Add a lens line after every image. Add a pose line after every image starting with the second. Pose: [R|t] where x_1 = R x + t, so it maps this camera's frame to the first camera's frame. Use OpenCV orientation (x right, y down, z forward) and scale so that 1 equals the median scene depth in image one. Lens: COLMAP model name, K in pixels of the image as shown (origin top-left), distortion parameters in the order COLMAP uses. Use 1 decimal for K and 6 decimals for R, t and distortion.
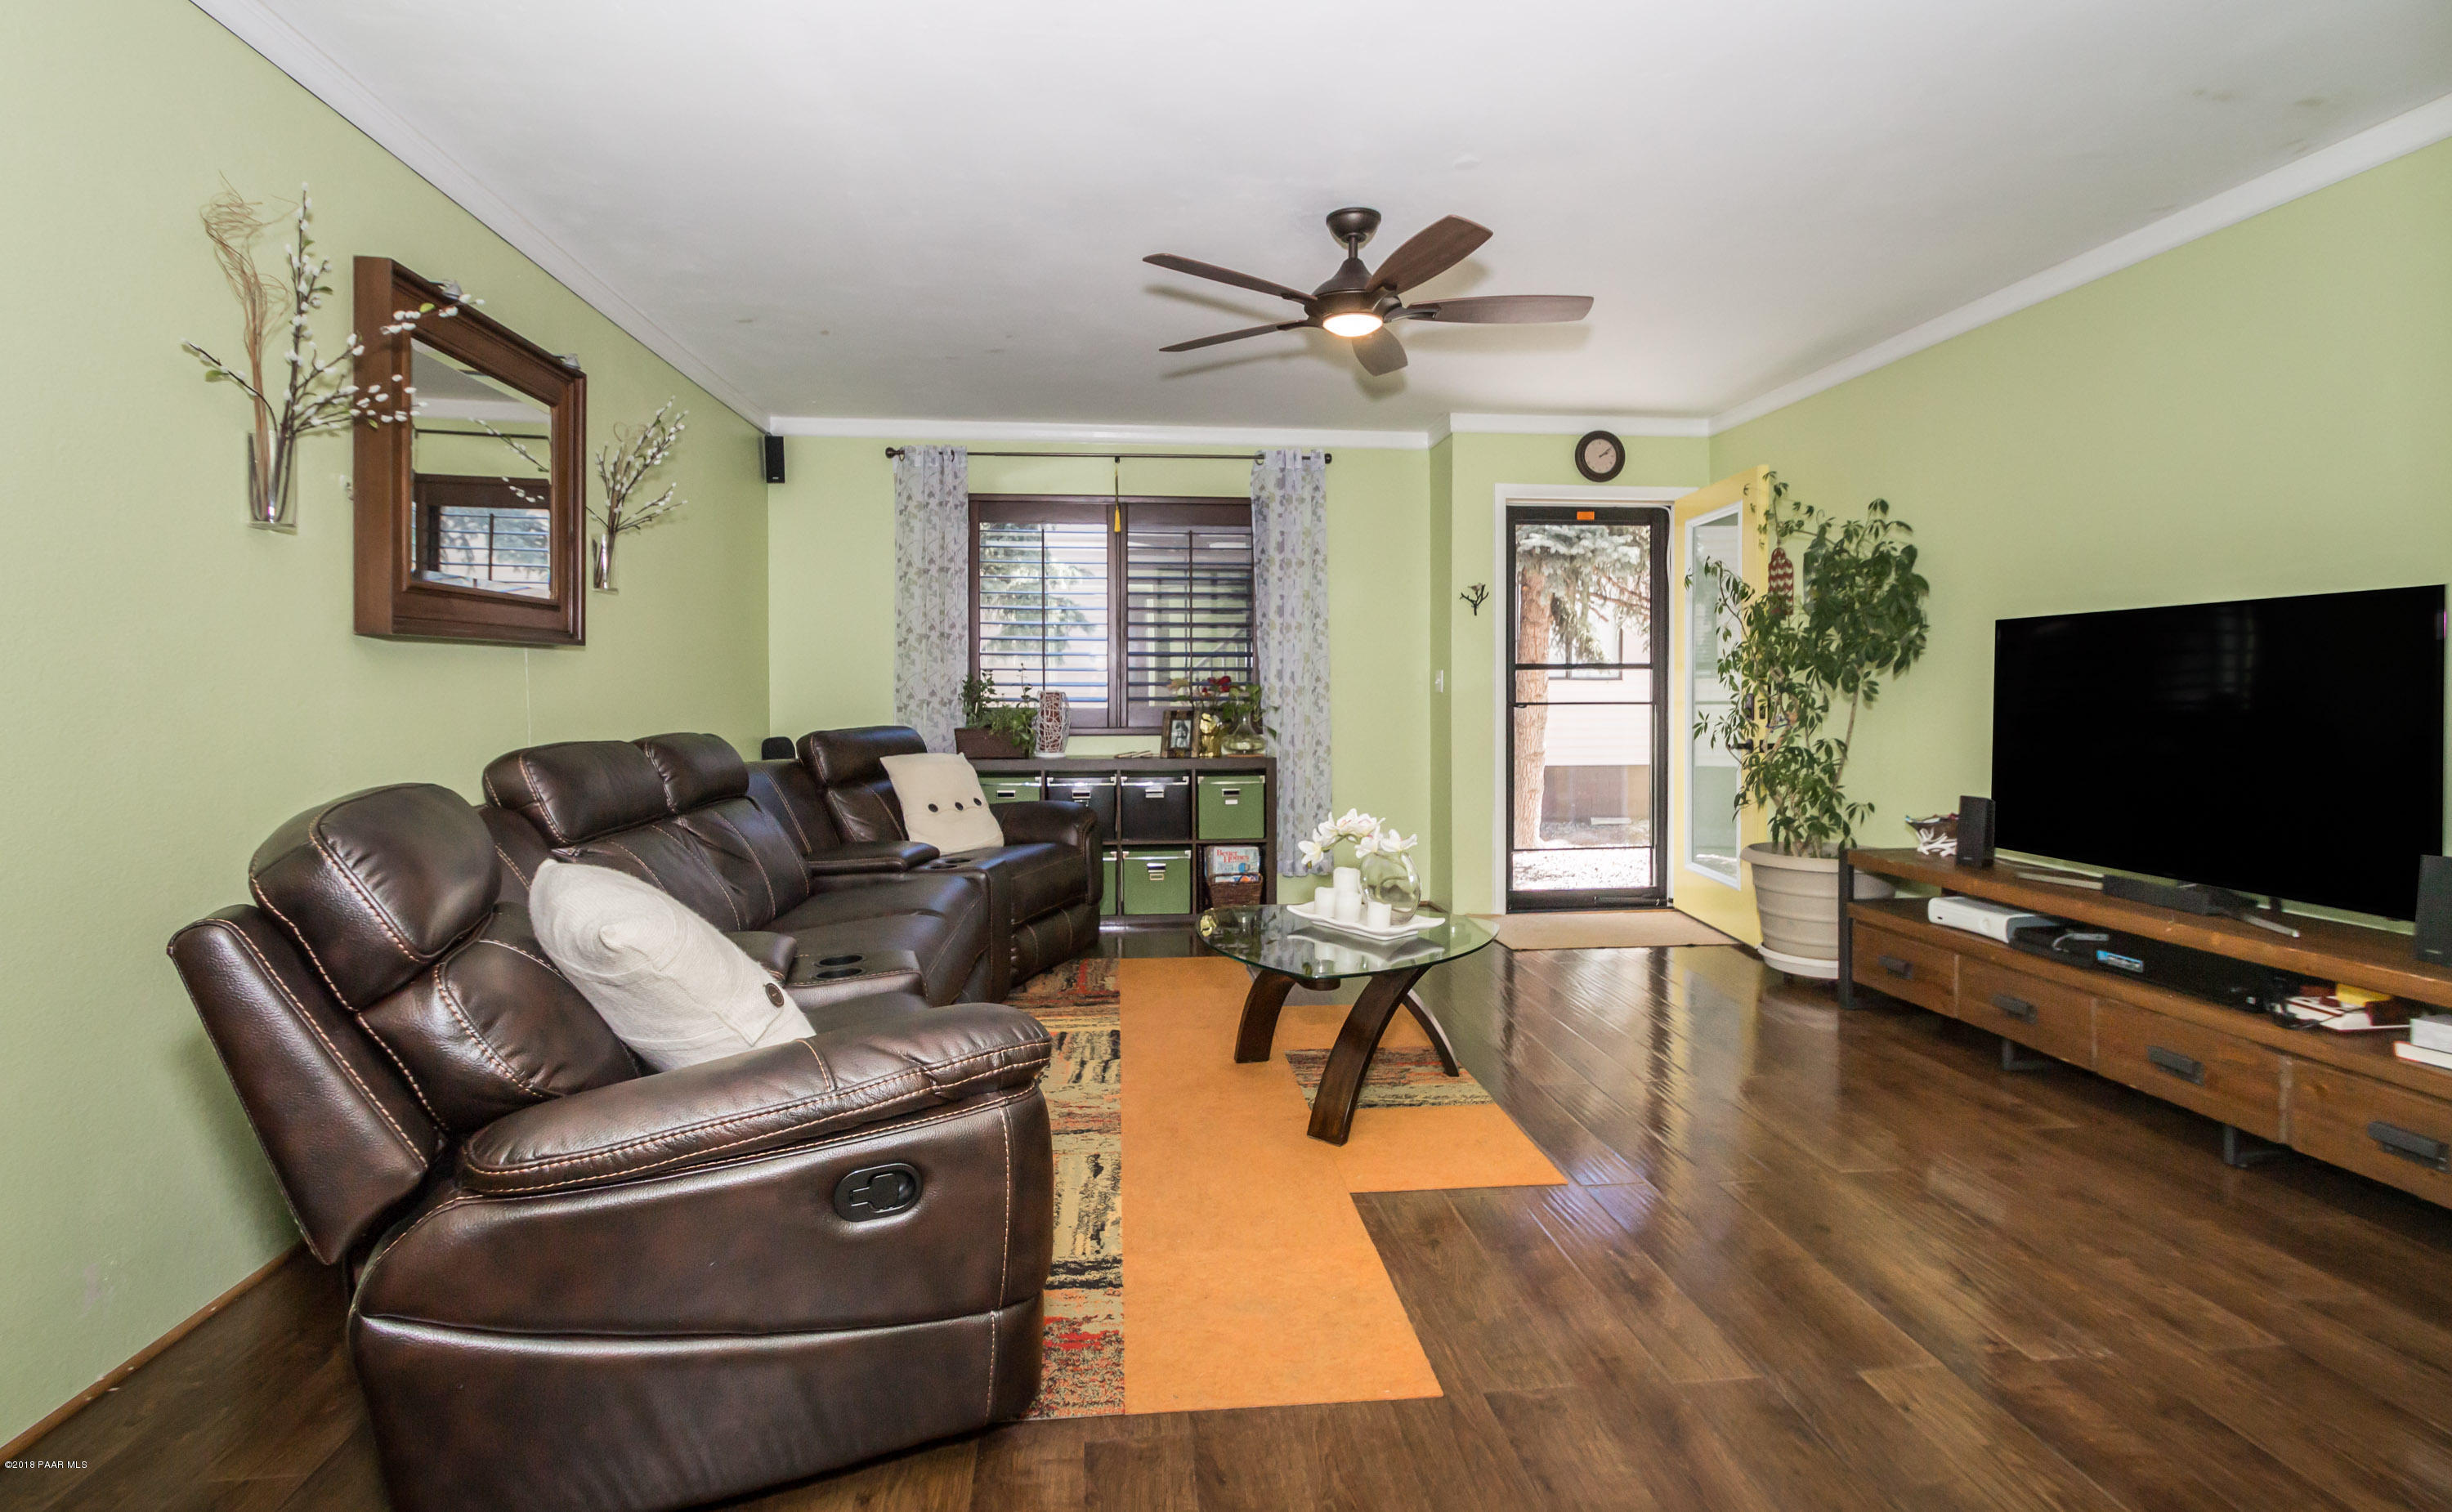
lens RADIAL K [[1162.9, 0, 1211.5], [0, 1162.9, 715.8], [0, 0, 1]] dist [0.002023, 0.000052]
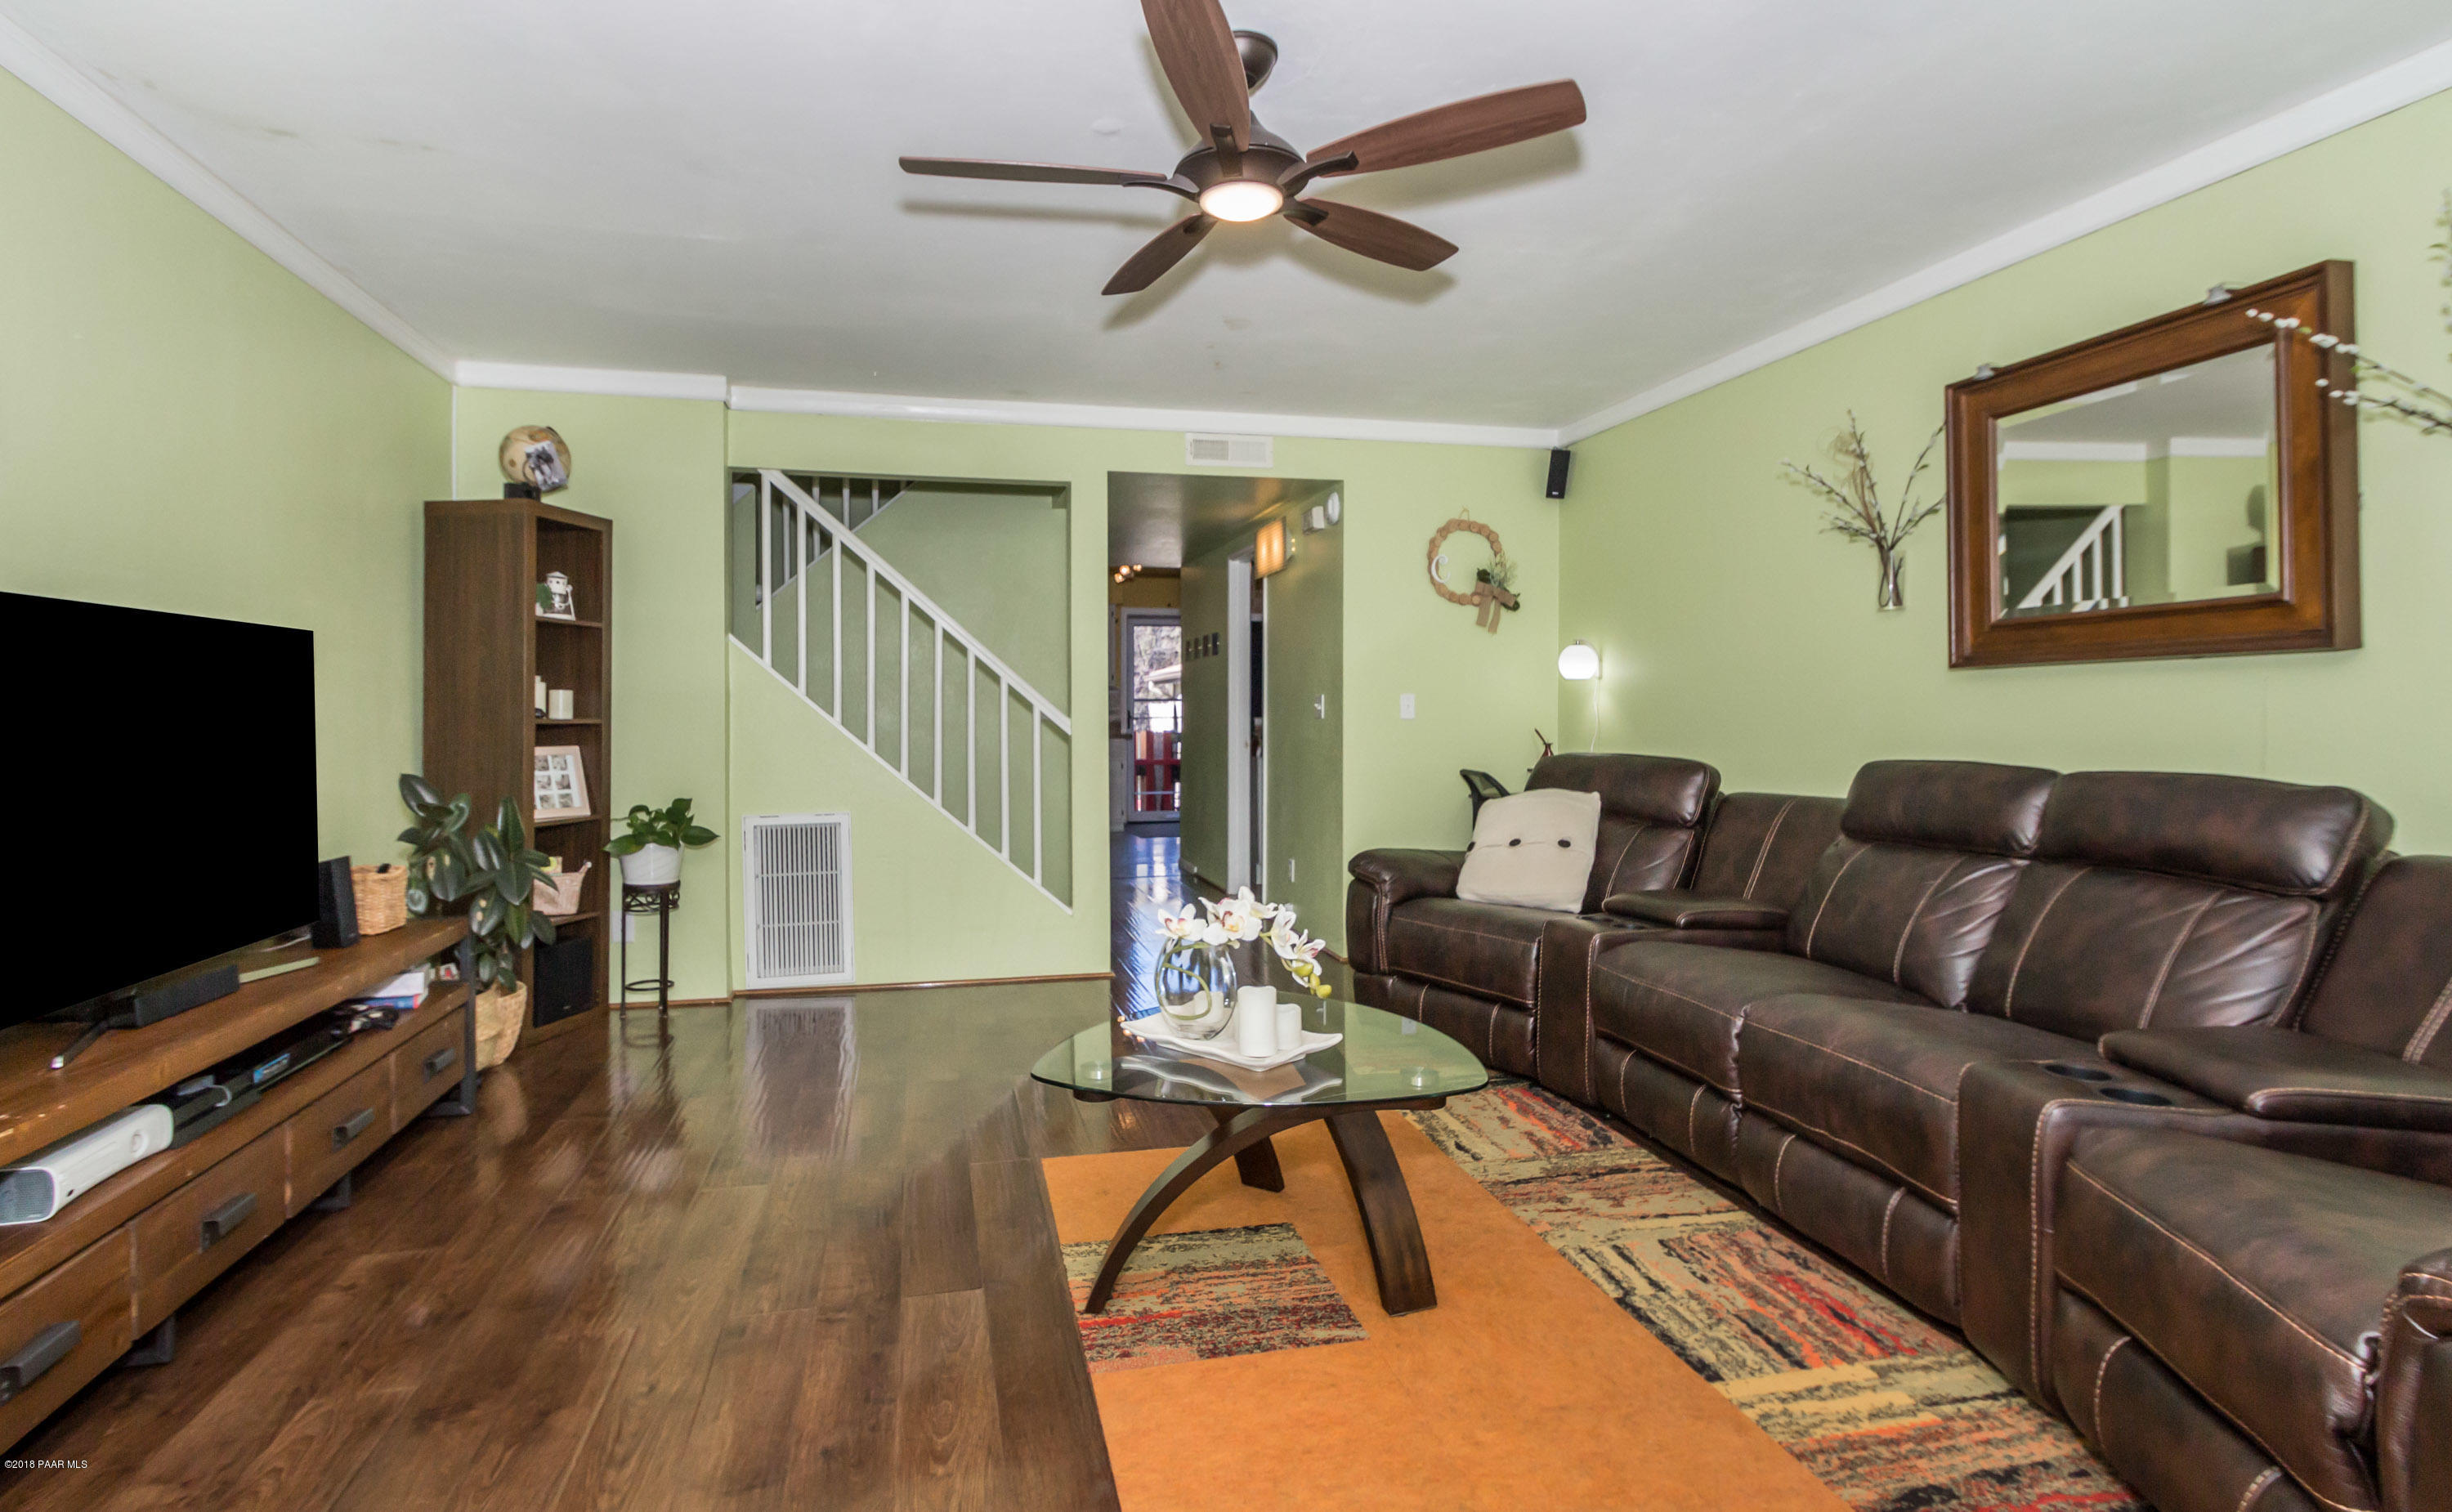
lens RADIAL K [[1162.9, 0, 1211.5], [0, 1162.9, 715.8], [0, 0, 1]] dist [0.002023, 0.000052]
pose [[-0.989754, 0.008004, -0.142556, 0.253720], [0.004660, 0.999706, 0.023776, -0.042608], [0.142705, 0.022868, -0.989501, 1.784865]]
